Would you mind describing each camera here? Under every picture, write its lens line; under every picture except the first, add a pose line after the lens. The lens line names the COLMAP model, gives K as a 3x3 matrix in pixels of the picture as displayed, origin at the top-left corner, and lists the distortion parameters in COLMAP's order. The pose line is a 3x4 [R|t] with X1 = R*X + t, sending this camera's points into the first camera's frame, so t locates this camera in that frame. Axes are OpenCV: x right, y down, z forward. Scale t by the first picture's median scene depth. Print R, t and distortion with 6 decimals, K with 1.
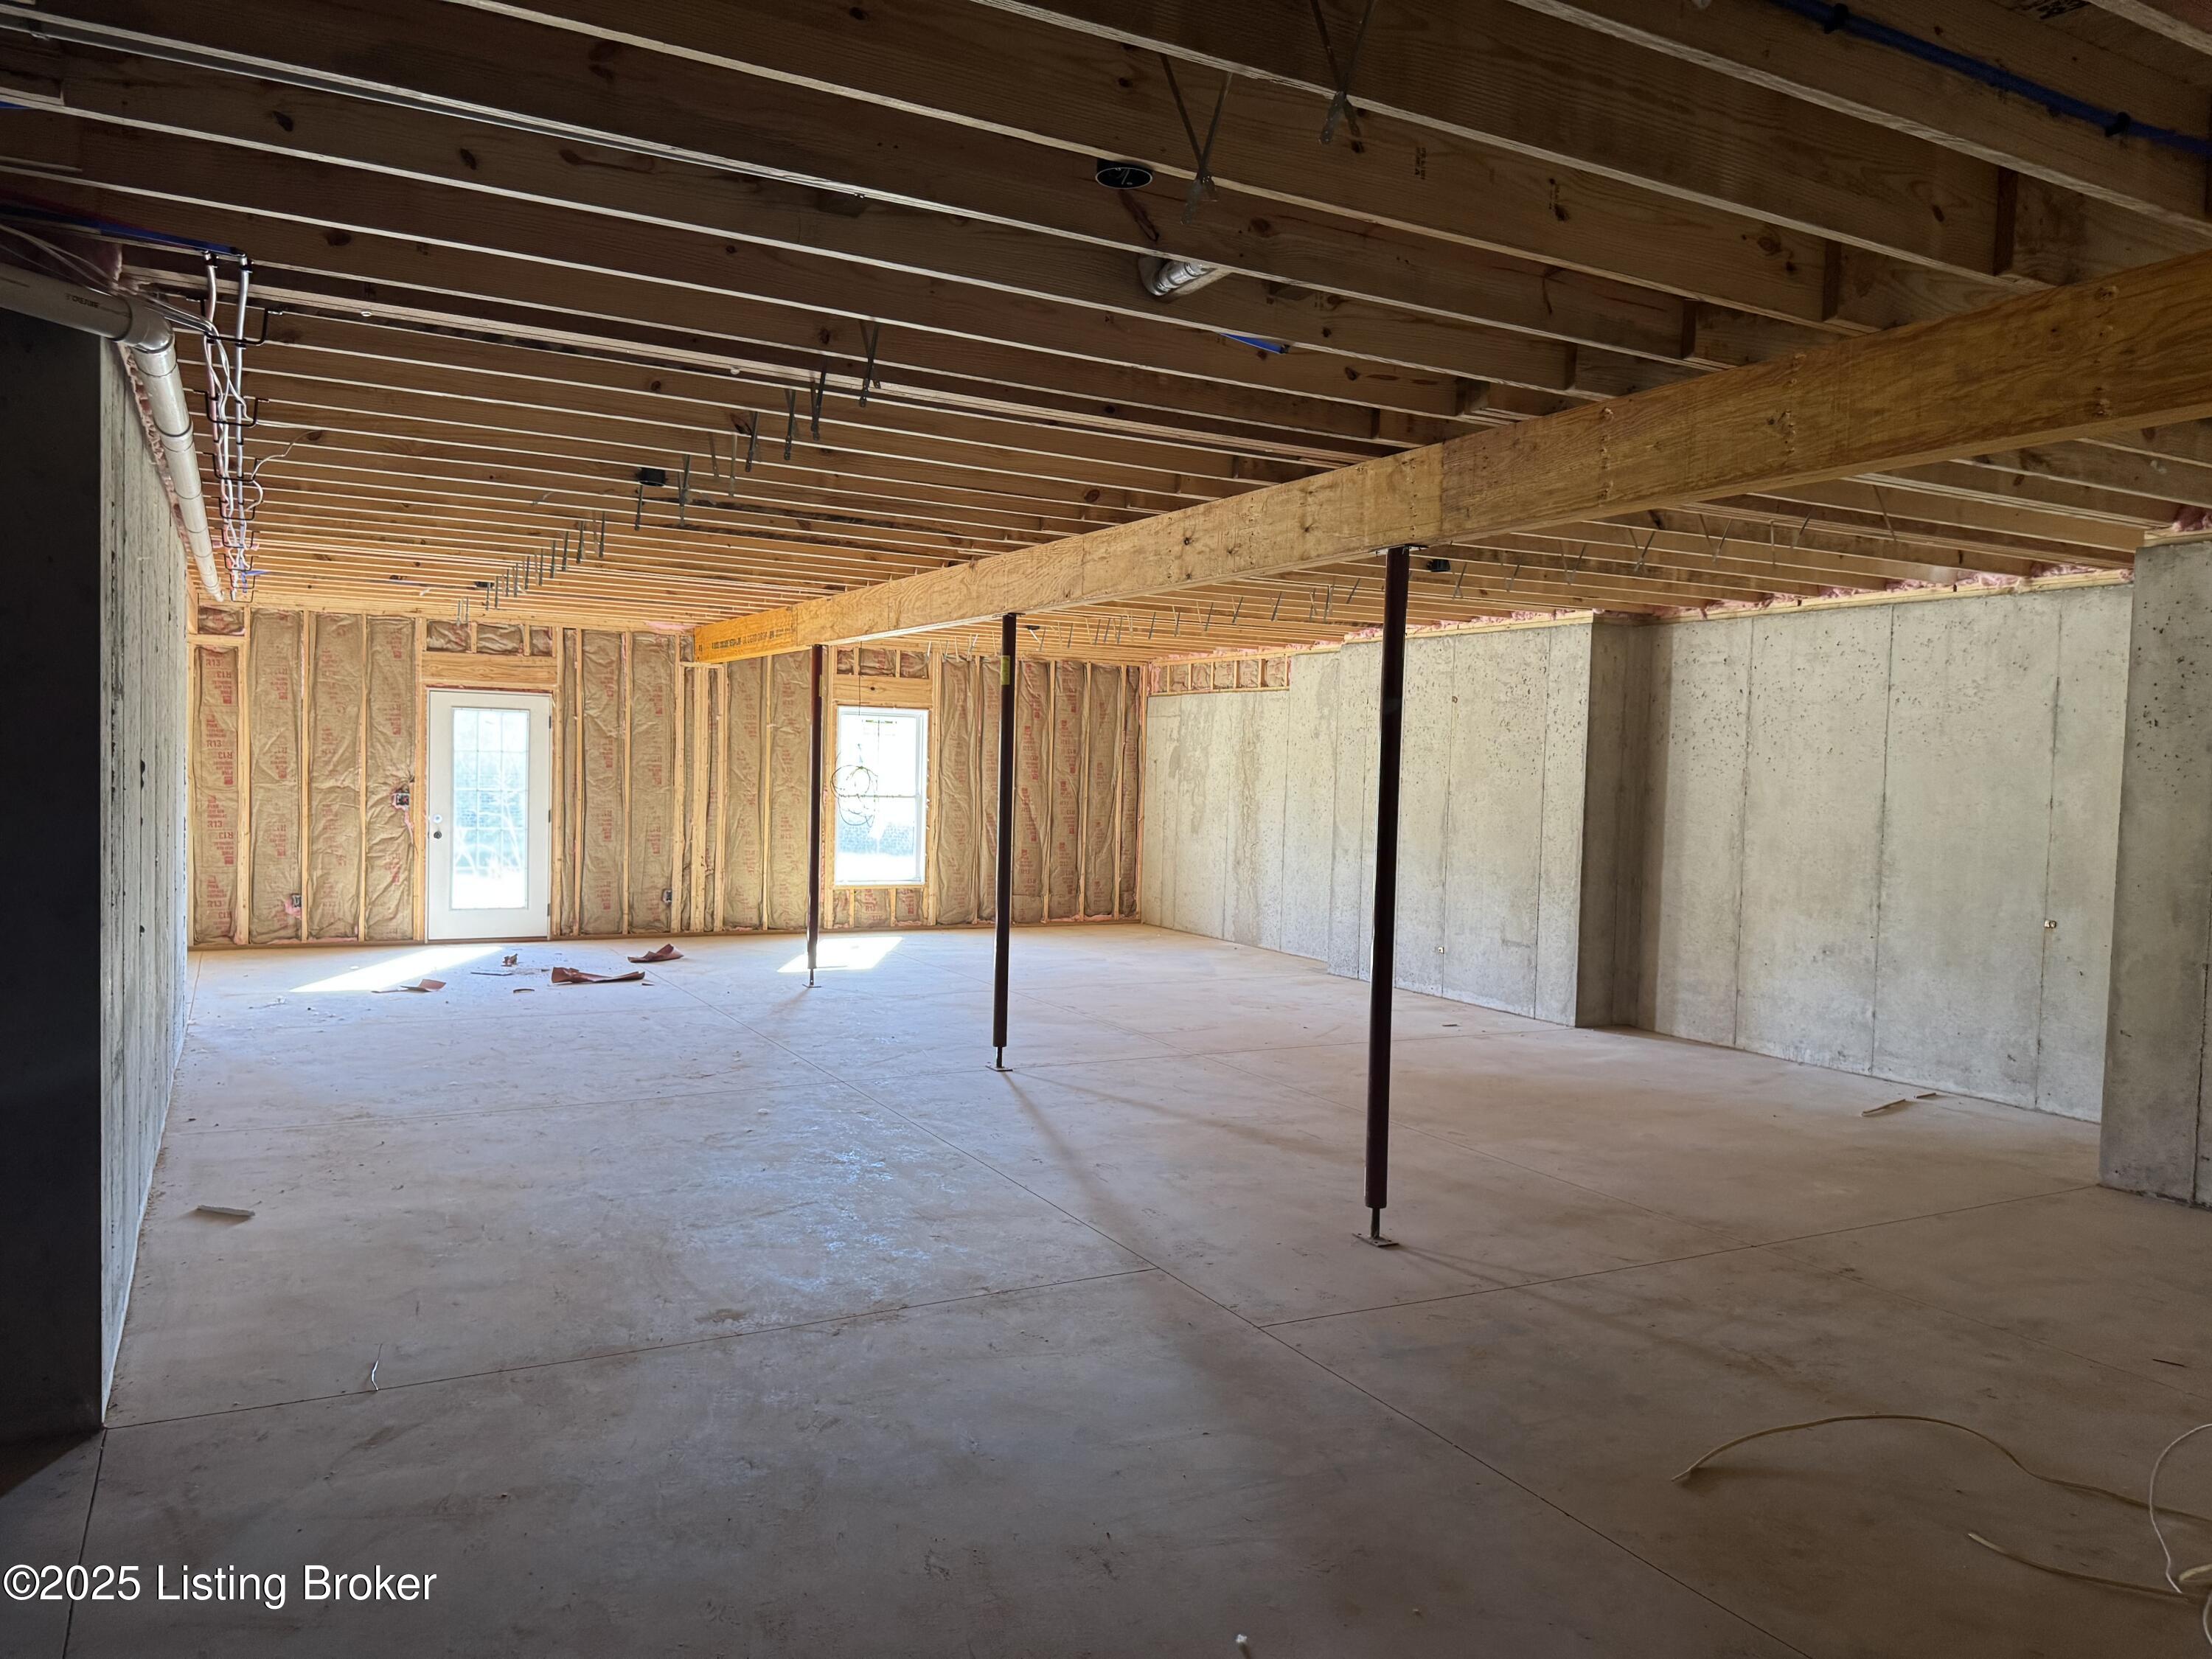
lens RADIAL K [[1559.4, 0, 1106.0], [0, 1559.4, 829.5], [0, 0, 1]] dist [0.052523, -0.060014]
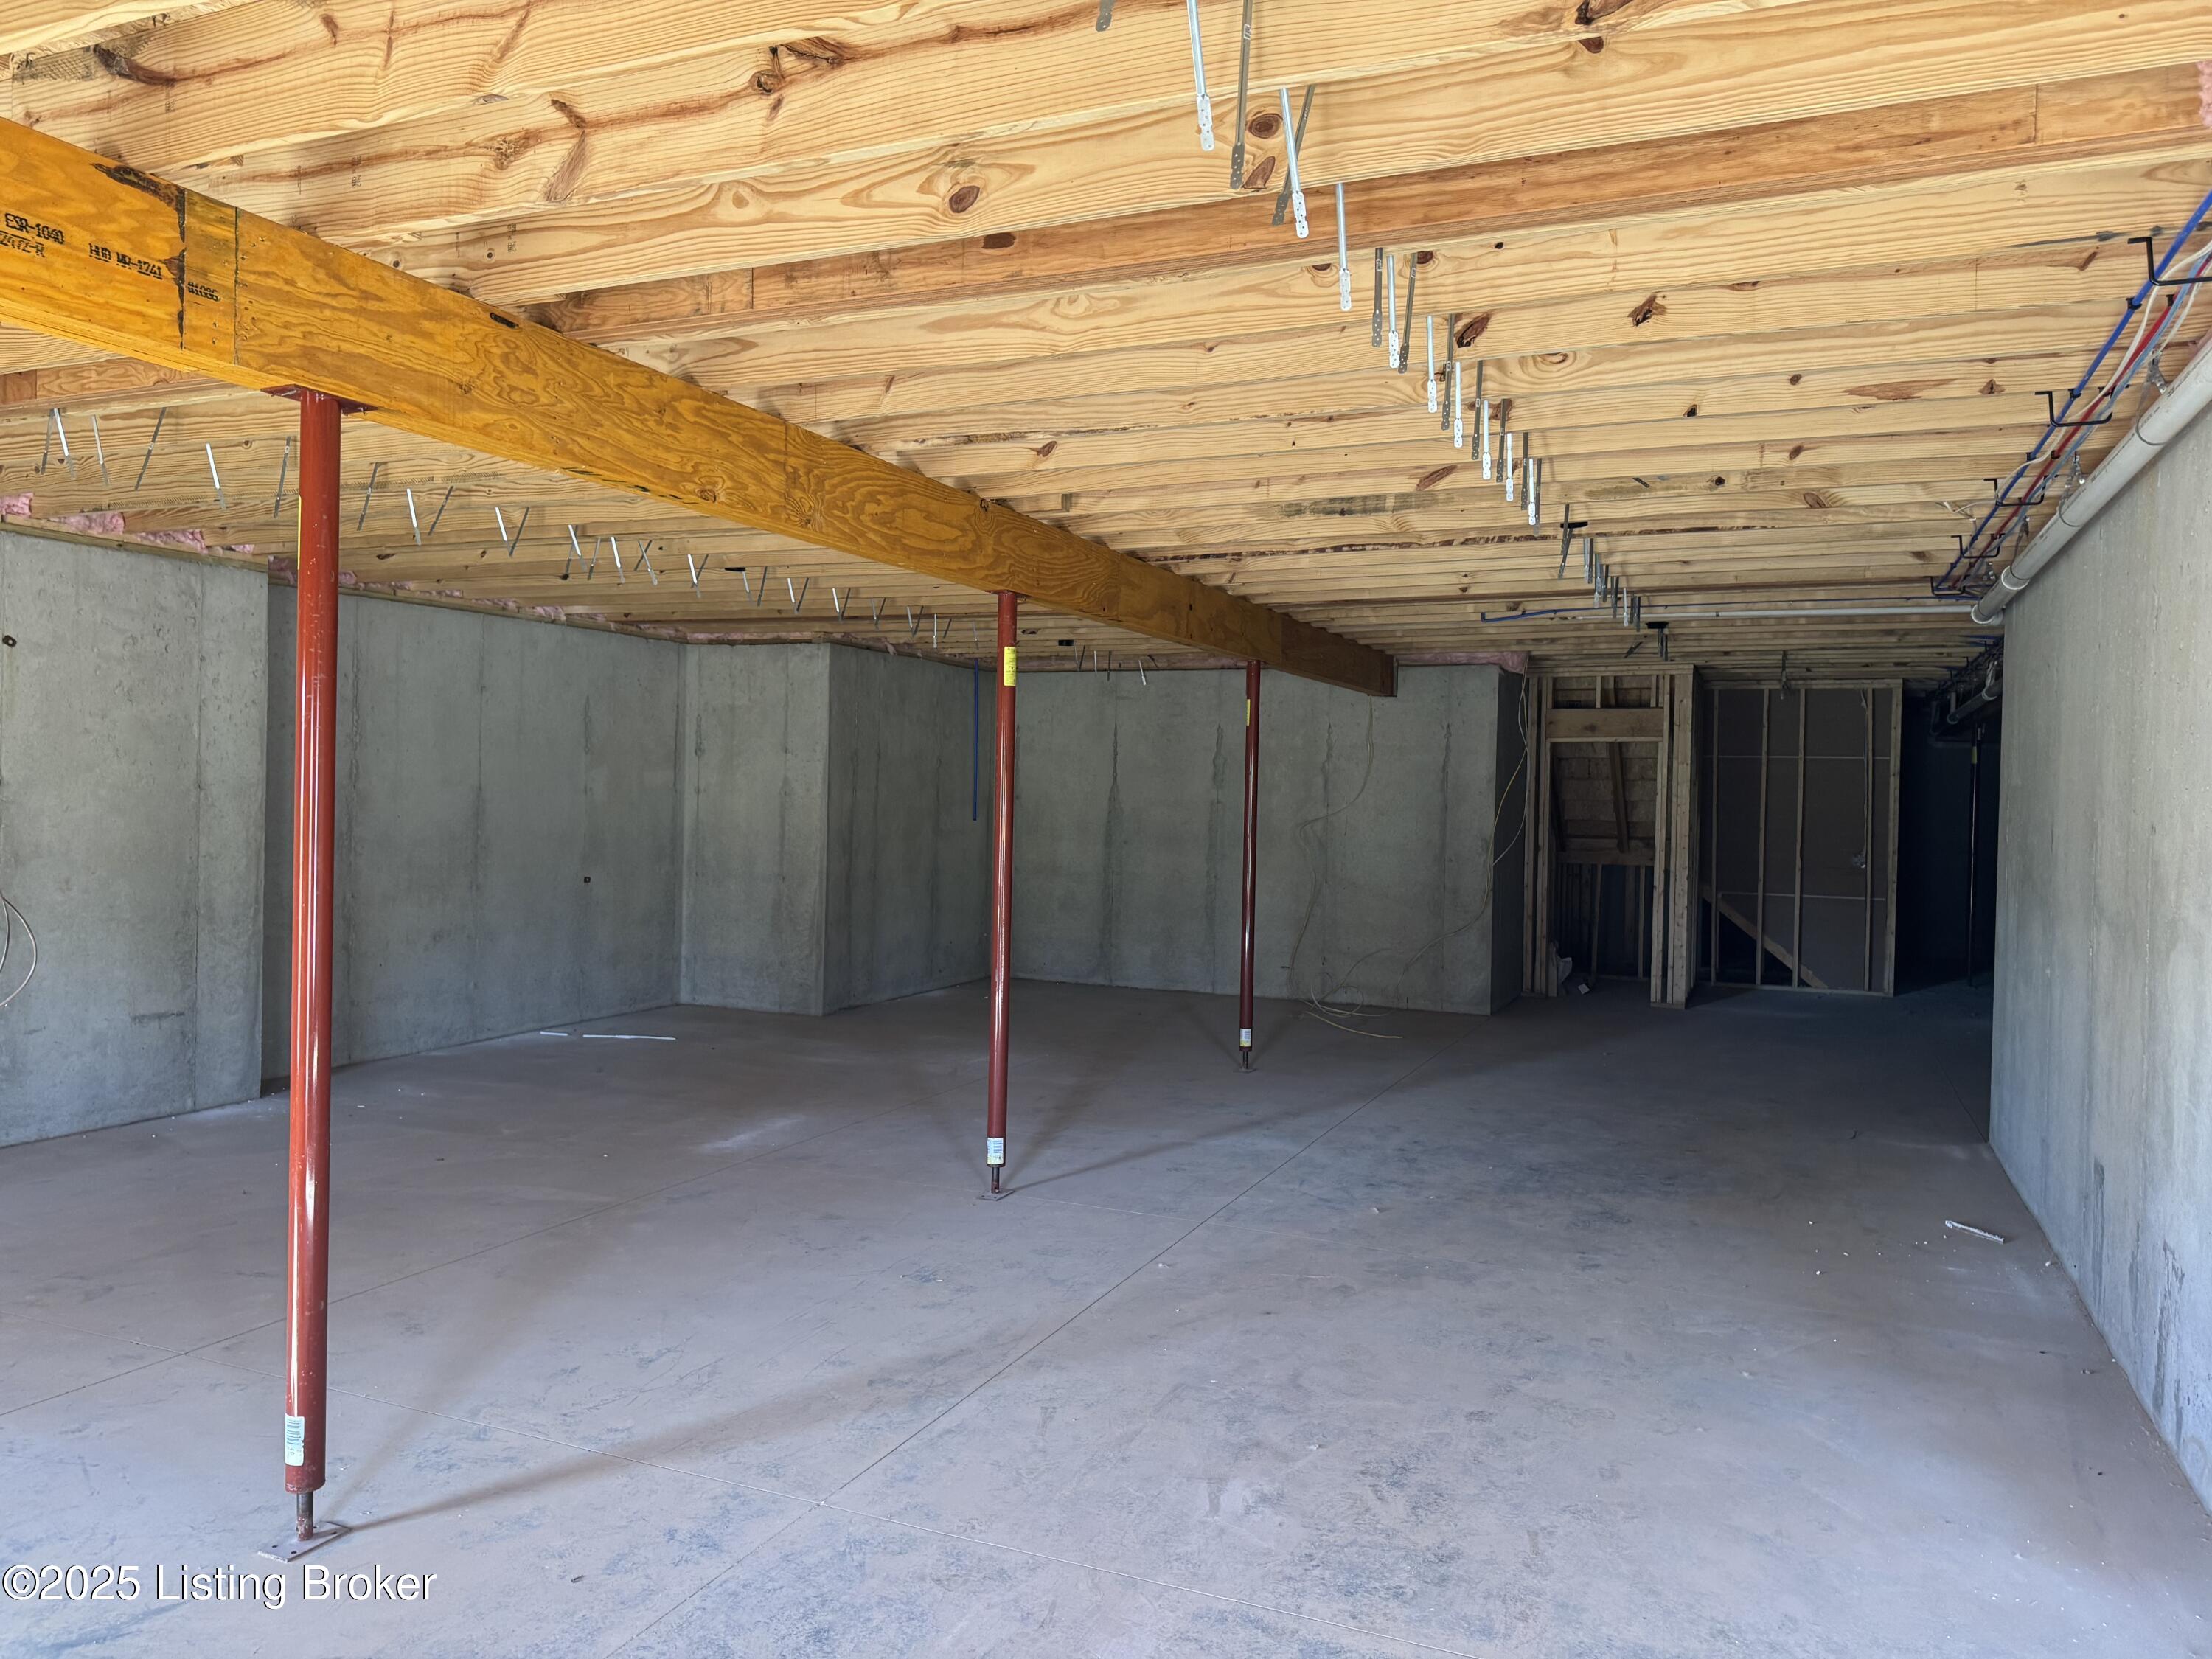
lens RADIAL K [[1559.4, 0, 1106.0], [0, 1559.4, 829.5], [0, 0, 1]] dist [0.052523, -0.060014]
pose [[-0.613126, -0.060217, 0.787687, -0.450919], [-0.004330, 0.997332, 0.072873, -0.051380], [-0.789974, 0.041270, -0.611750, 0.927399]]
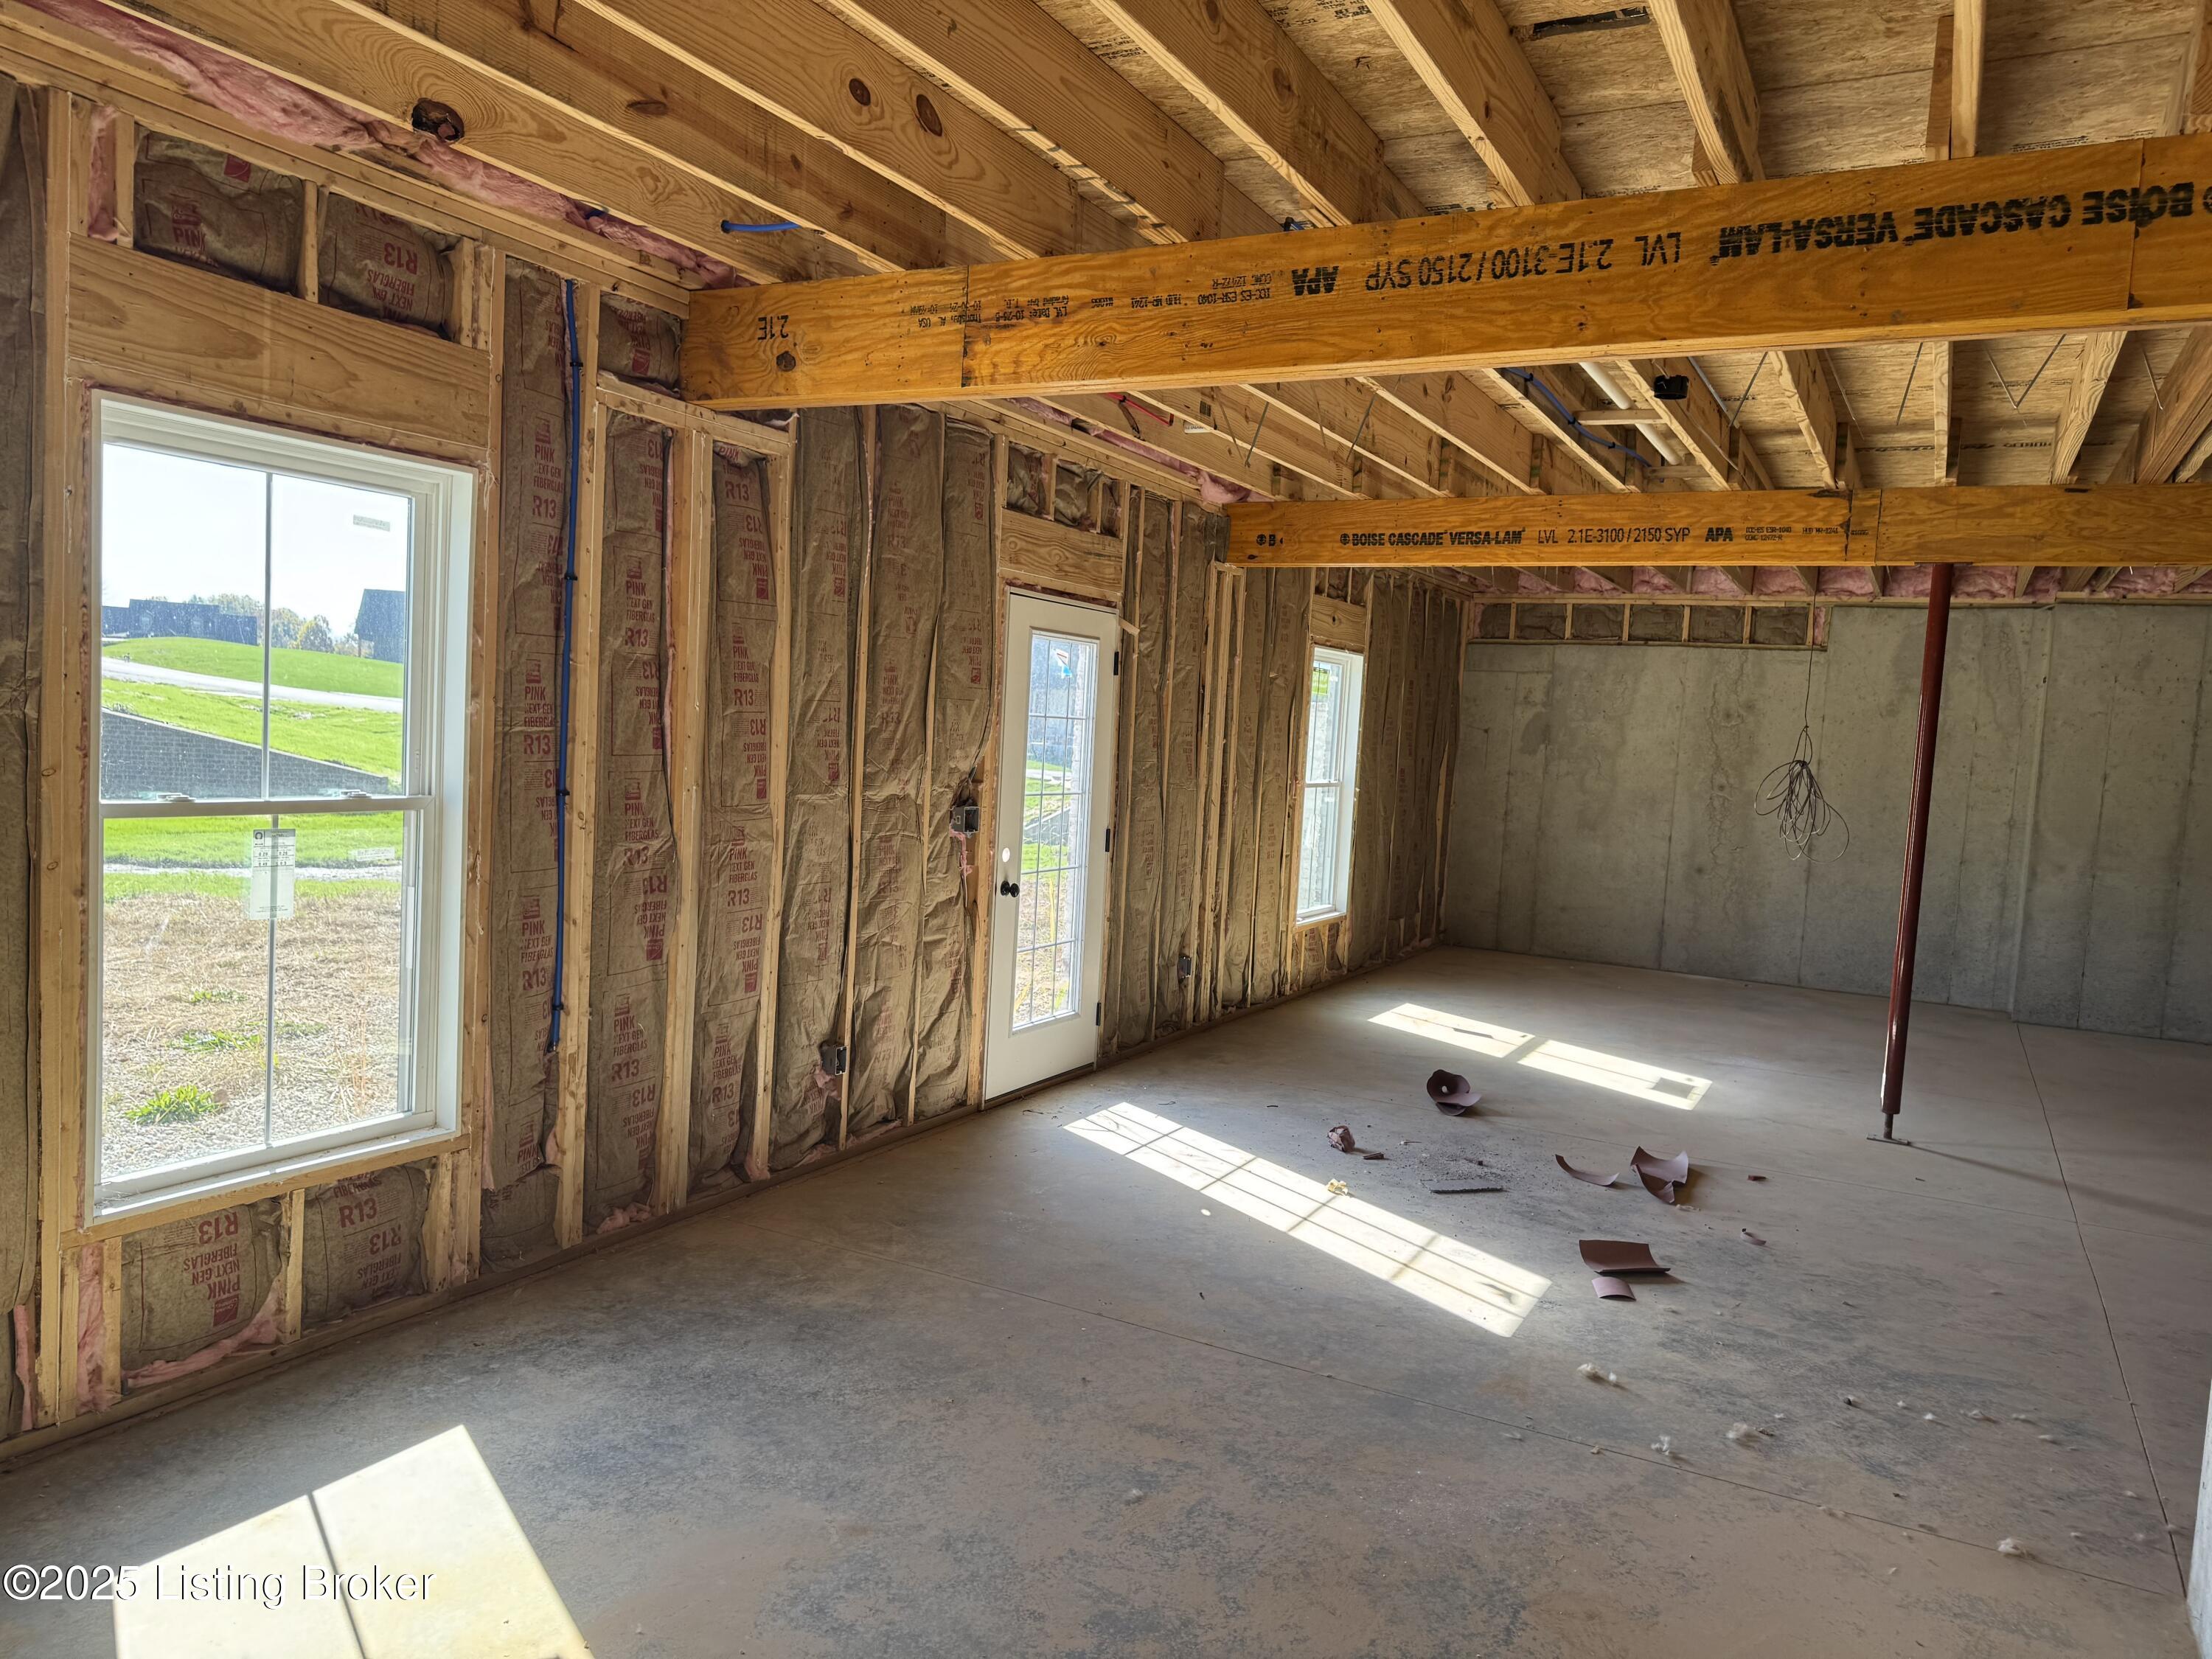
lens RADIAL K [[1559.4, 0, 1106.0], [0, 1559.4, 829.5], [0, 0, 1]] dist [0.052523, -0.060014]
pose [[0.839130, -0.019378, 0.543585, -0.670297], [-0.009528, 0.998688, 0.050309, -0.040118], [-0.543847, -0.047395, 0.837845, 0.578854]]
